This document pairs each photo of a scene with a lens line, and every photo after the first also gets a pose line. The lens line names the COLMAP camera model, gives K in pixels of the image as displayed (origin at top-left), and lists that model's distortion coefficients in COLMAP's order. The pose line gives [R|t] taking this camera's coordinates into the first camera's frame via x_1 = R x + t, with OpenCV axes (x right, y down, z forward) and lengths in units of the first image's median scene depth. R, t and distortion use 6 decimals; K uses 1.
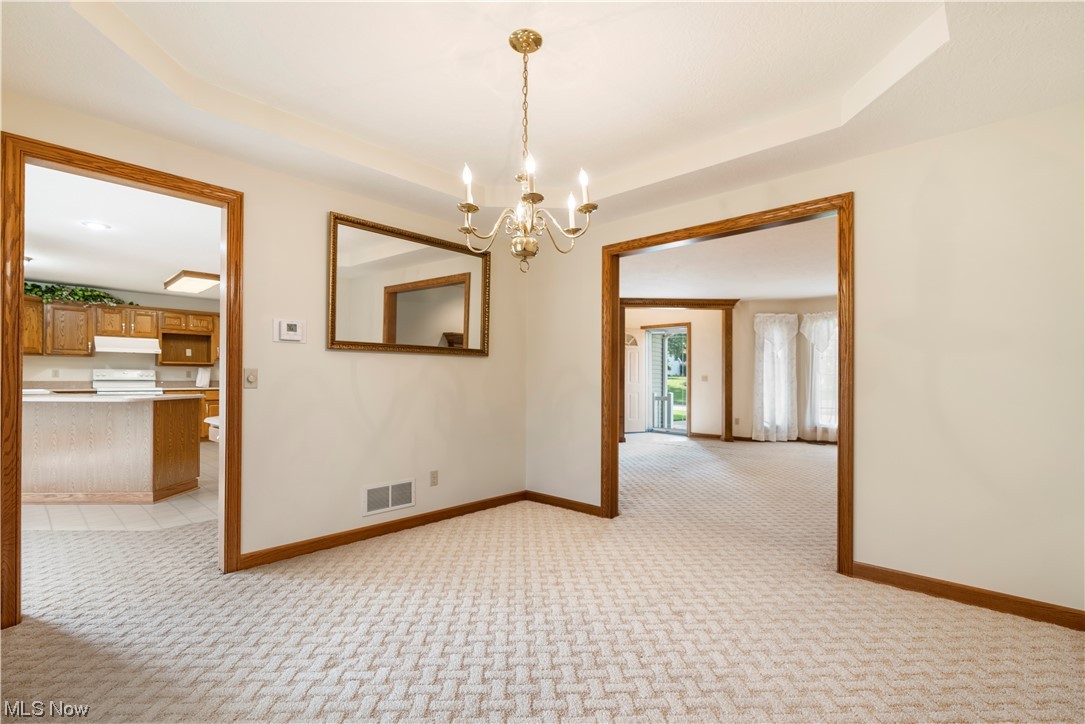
lens RADIAL K [[495.9, 0, 546.8], [0, 495.9, 373.0], [0, 0, 1]] dist [-0.002246, -0.001288]
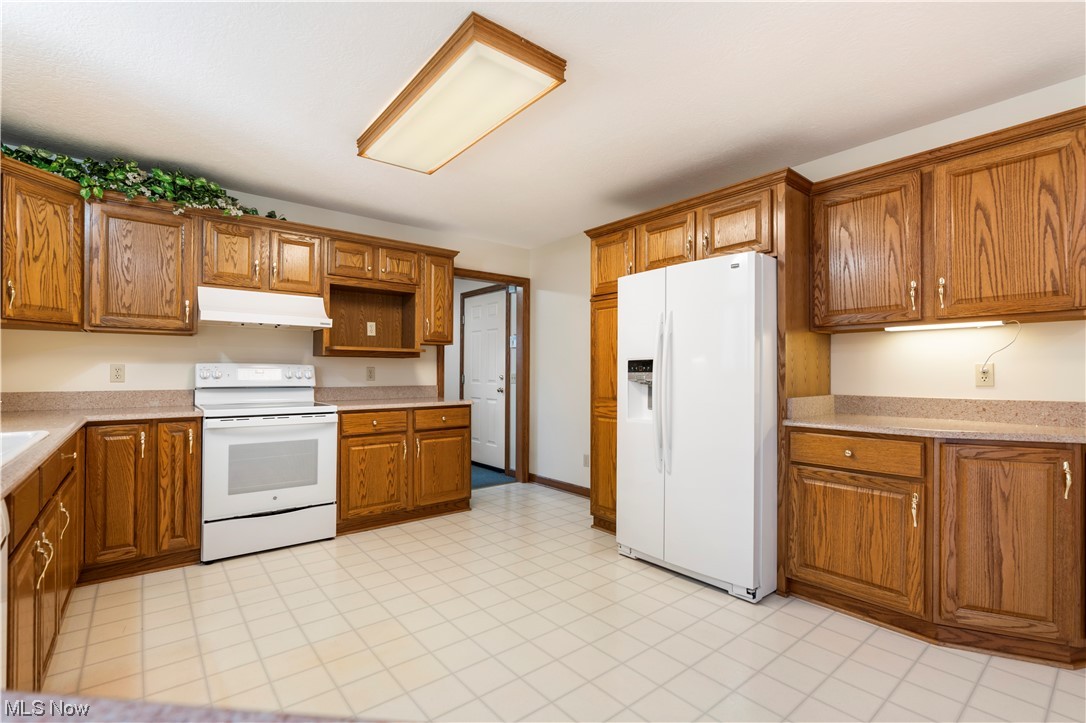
lens RADIAL K [[496.4, 0, 541.3], [0, 496.4, 369.6], [0, 0, 1]] dist [-0.002246, -0.001288]
pose [[0.990875, -0.000802, -0.134783, -0.513186], [0.001676, 0.999978, 0.006375, -0.004116], [0.134775, -0.006543, 0.990855, 0.560975]]
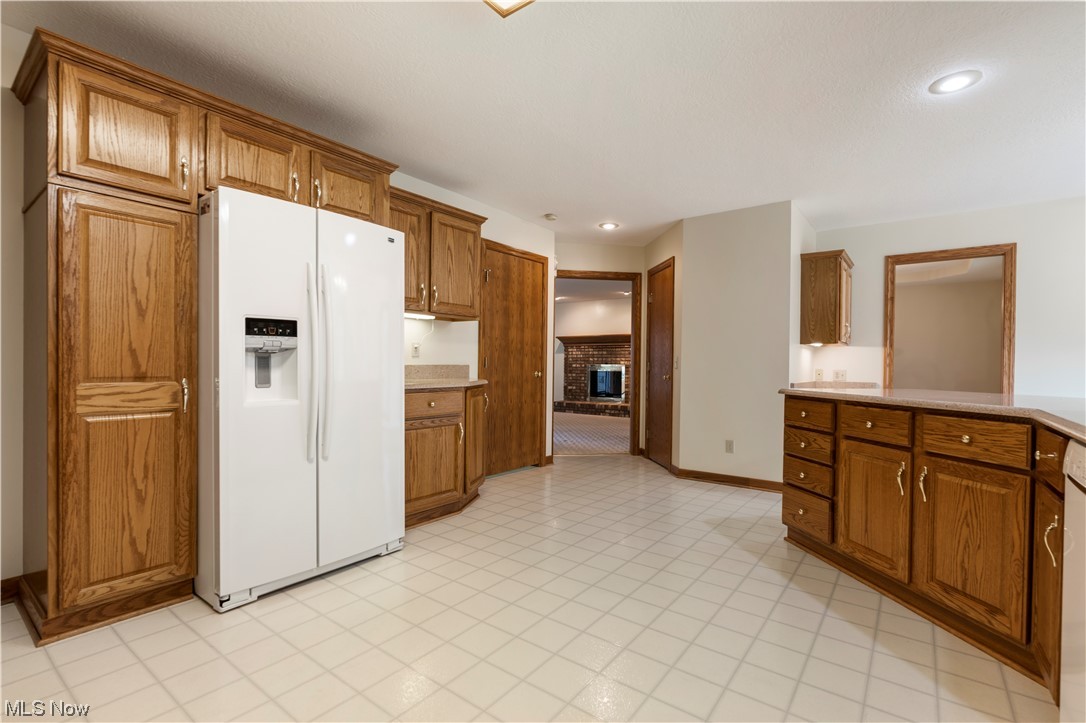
lens RADIAL K [[496.4, 0, 541.3], [0, 496.4, 365.8], [0, 0, 1]] dist [-0.002246, -0.001288]
pose [[-0.100393, -0.008537, 0.994911, -0.768108], [-0.025975, 0.999645, 0.005956, 0.010990], [-0.994609, -0.025245, -0.100579, 0.817348]]
